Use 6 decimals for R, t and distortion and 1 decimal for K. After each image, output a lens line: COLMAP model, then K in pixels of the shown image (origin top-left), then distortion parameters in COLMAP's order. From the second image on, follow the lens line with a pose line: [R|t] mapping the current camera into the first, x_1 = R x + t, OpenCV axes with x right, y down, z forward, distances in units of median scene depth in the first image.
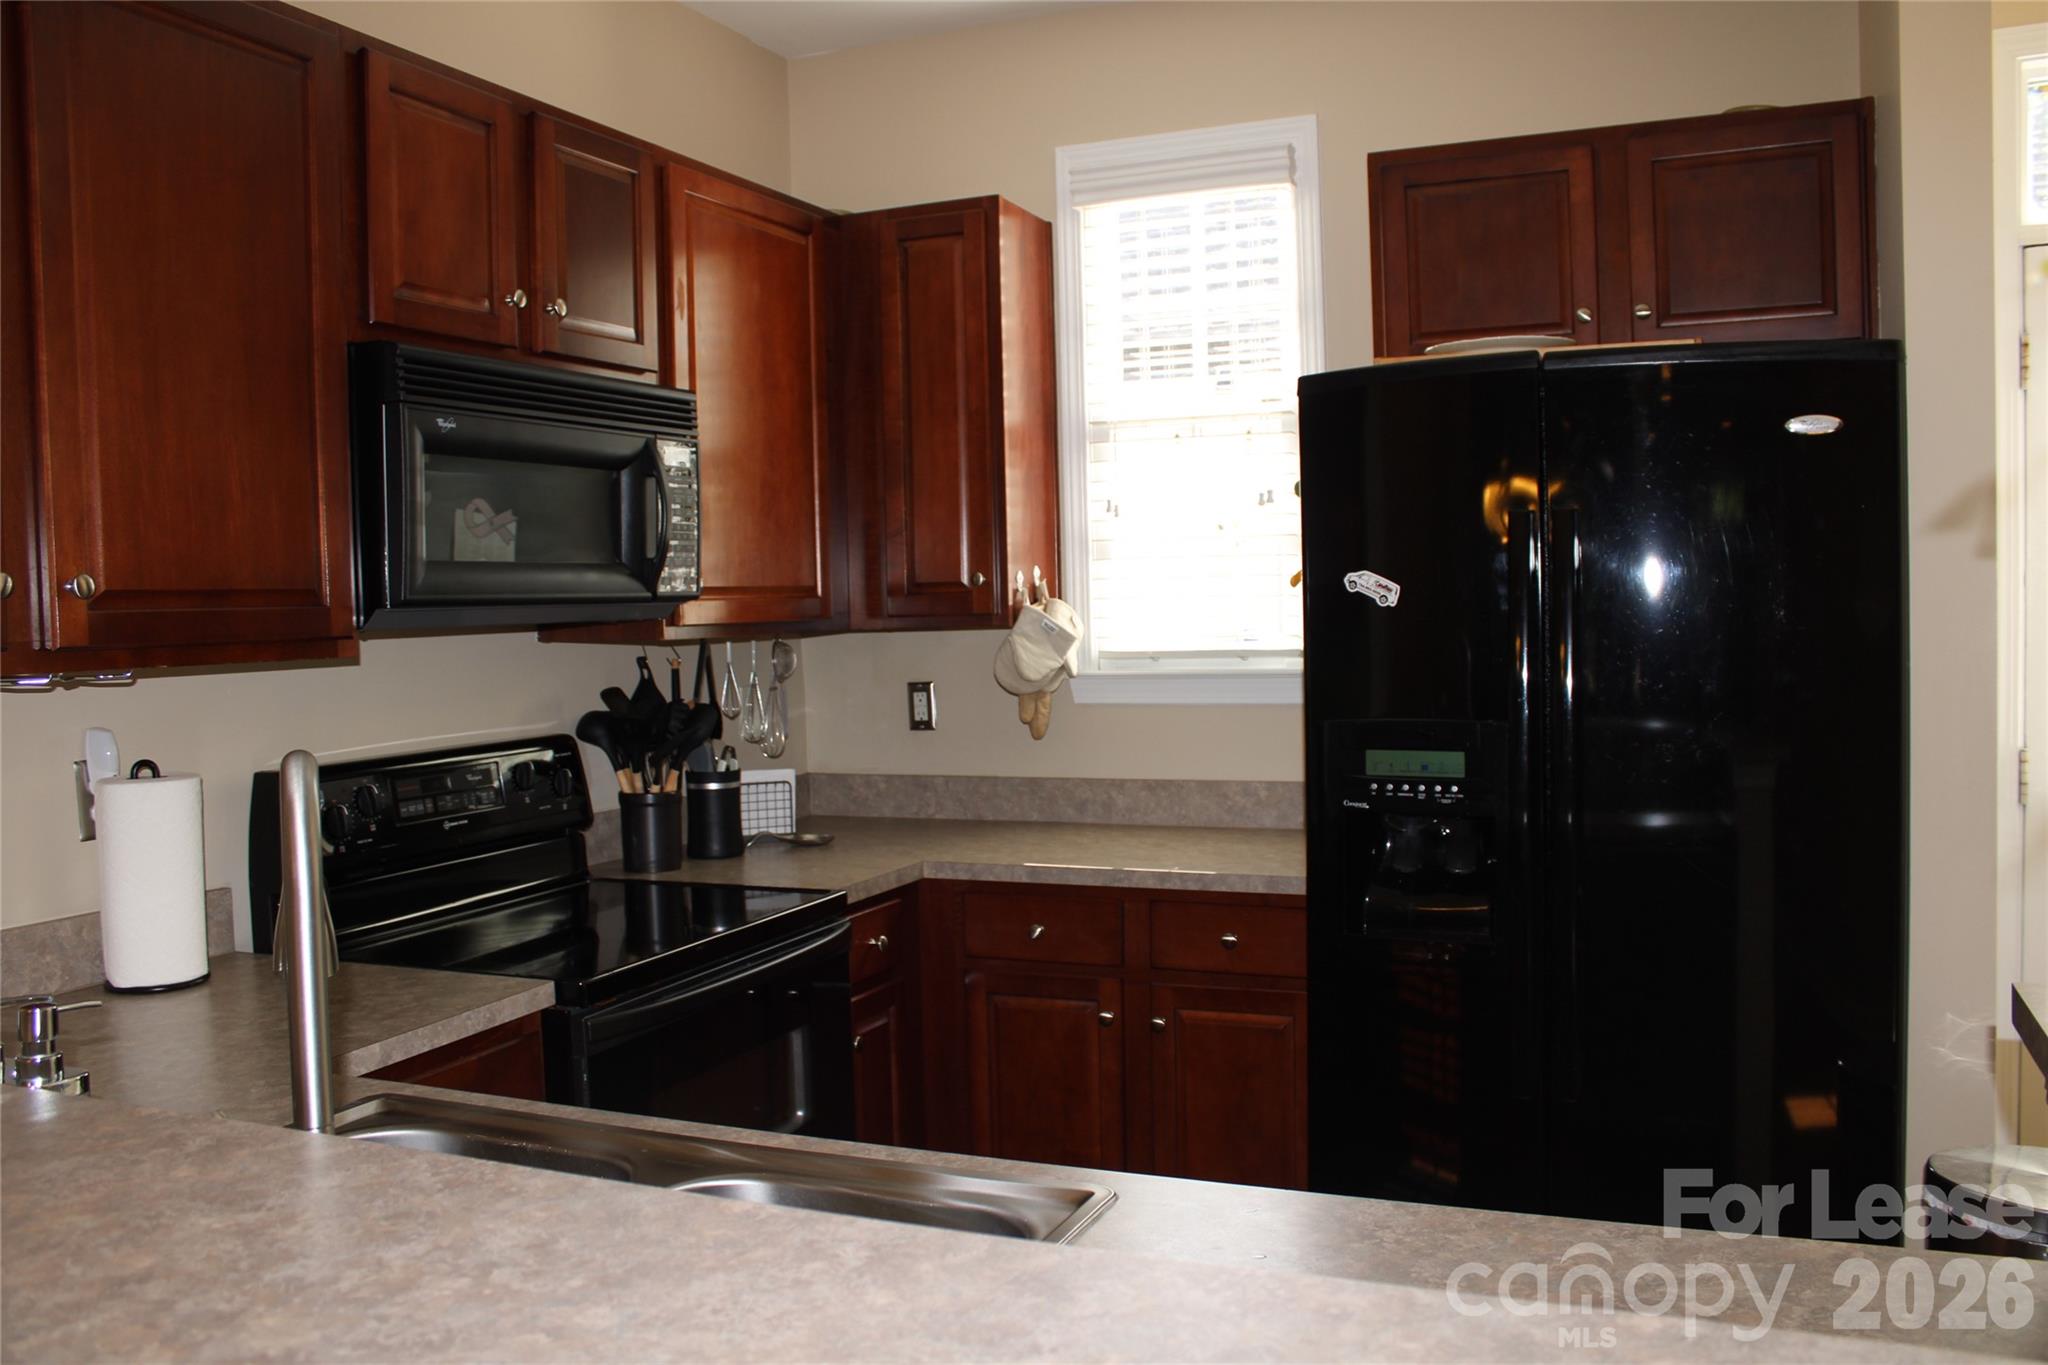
lens RADIAL K [[1697.3, 0, 1029.5], [0, 1697.3, 683.1], [0, 0, 1]] dist [-0.167001, 0.149589]
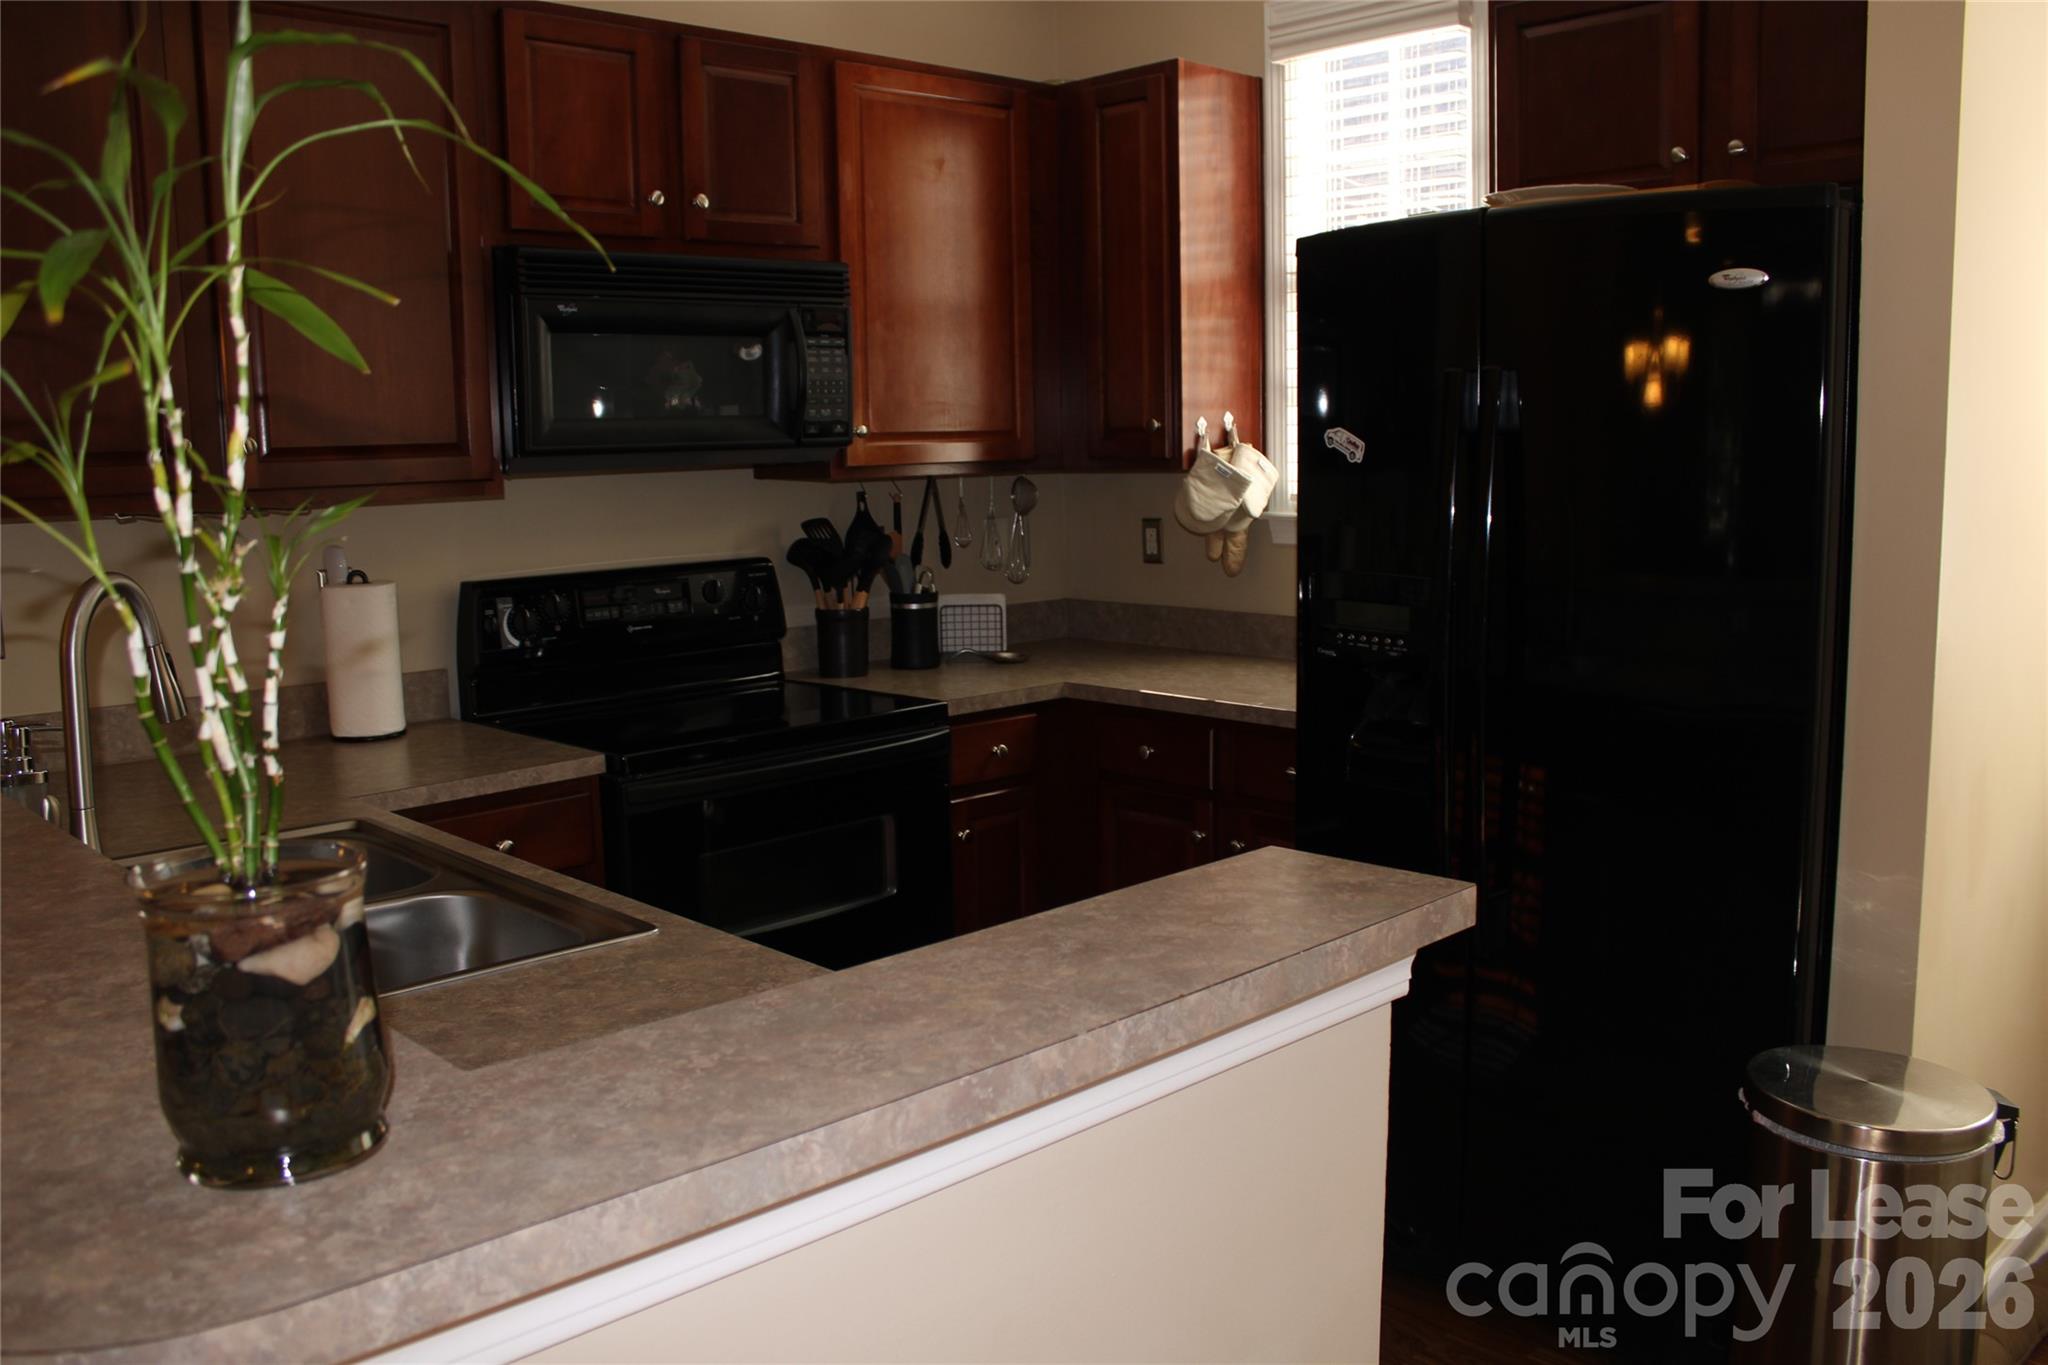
lens RADIAL K [[1697.3, 0, 1029.5], [0, 1697.3, 683.1], [0, 0, 1]] dist [-0.167001, 0.149589]
pose [[0.918994, 0.063892, -0.389059, 0.342512], [-0.022529, 0.993680, 0.109970, -0.015677], [0.393626, -0.092297, 0.914625, -0.025314]]
